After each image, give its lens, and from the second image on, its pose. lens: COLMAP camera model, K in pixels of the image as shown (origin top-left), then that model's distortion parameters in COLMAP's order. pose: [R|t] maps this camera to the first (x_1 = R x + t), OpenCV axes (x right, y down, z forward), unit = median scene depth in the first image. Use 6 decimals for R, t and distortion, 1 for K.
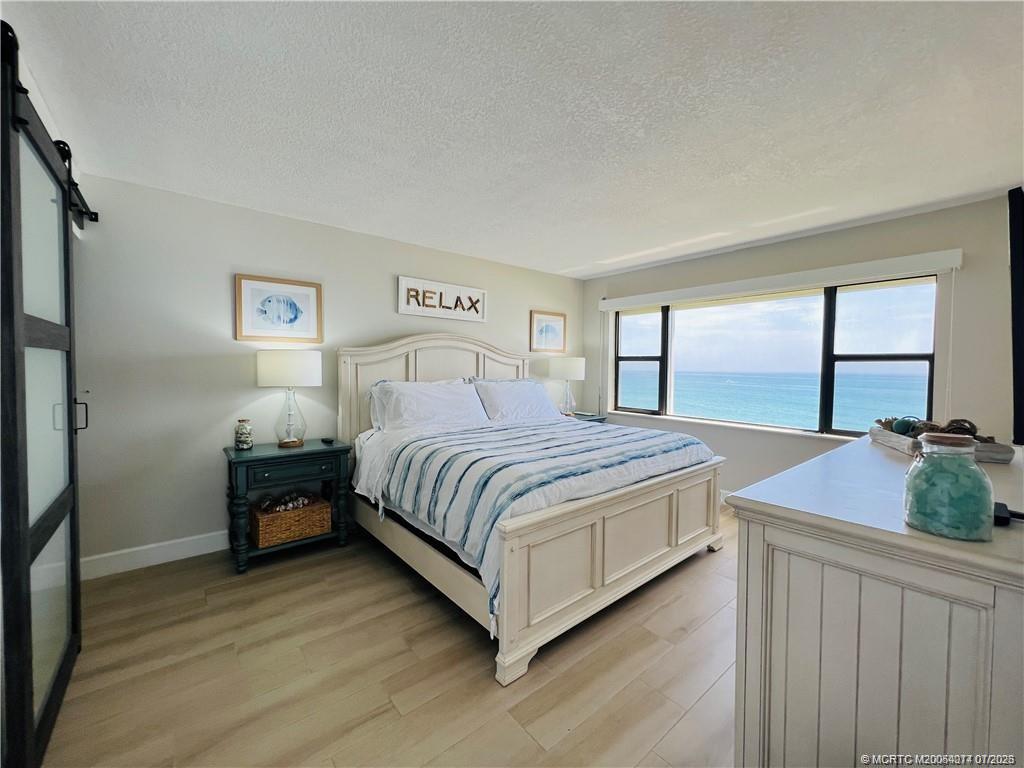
lens RADIAL K [[410.8, 0, 507.9], [0, 410.8, 380.8], [0, 0, 1]] dist [-0.003407, 0.001108]
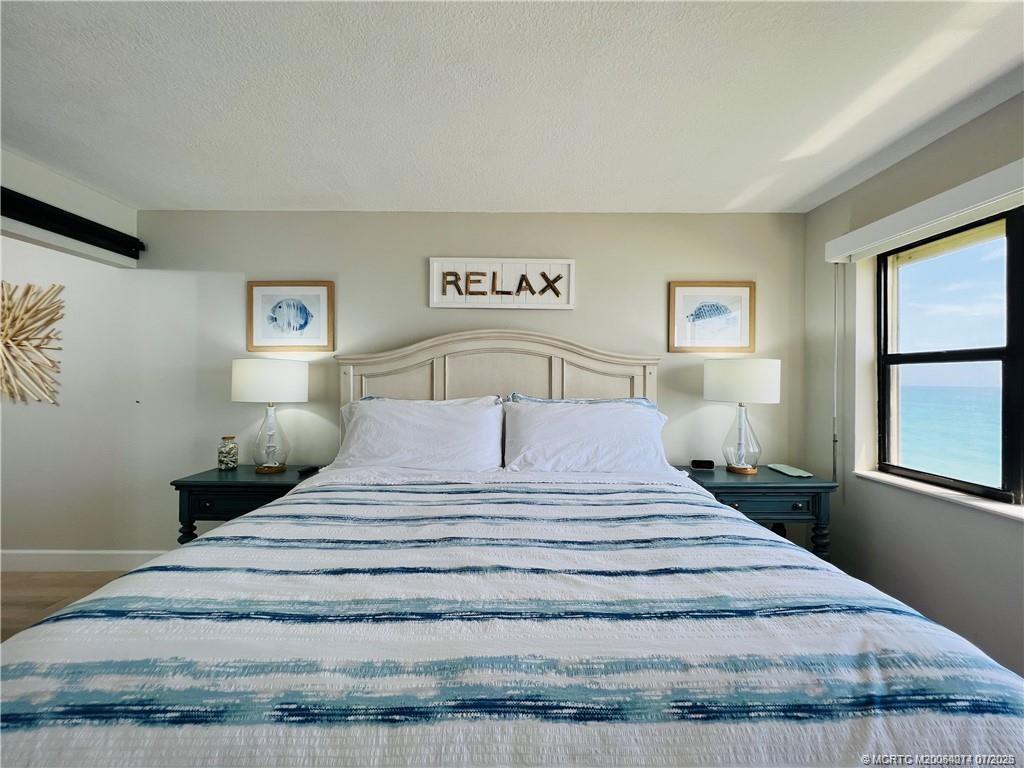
lens RADIAL K [[410.8, 0, 513.0], [0, 410.8, 379.7], [0, 0, 1]] dist [-0.003407, 0.001108]
pose [[0.774447, -0.006726, -0.632603, 0.308390], [-0.019115, 0.999238, -0.034025, -0.010011], [0.632349, 0.038443, 0.773729, 0.499159]]
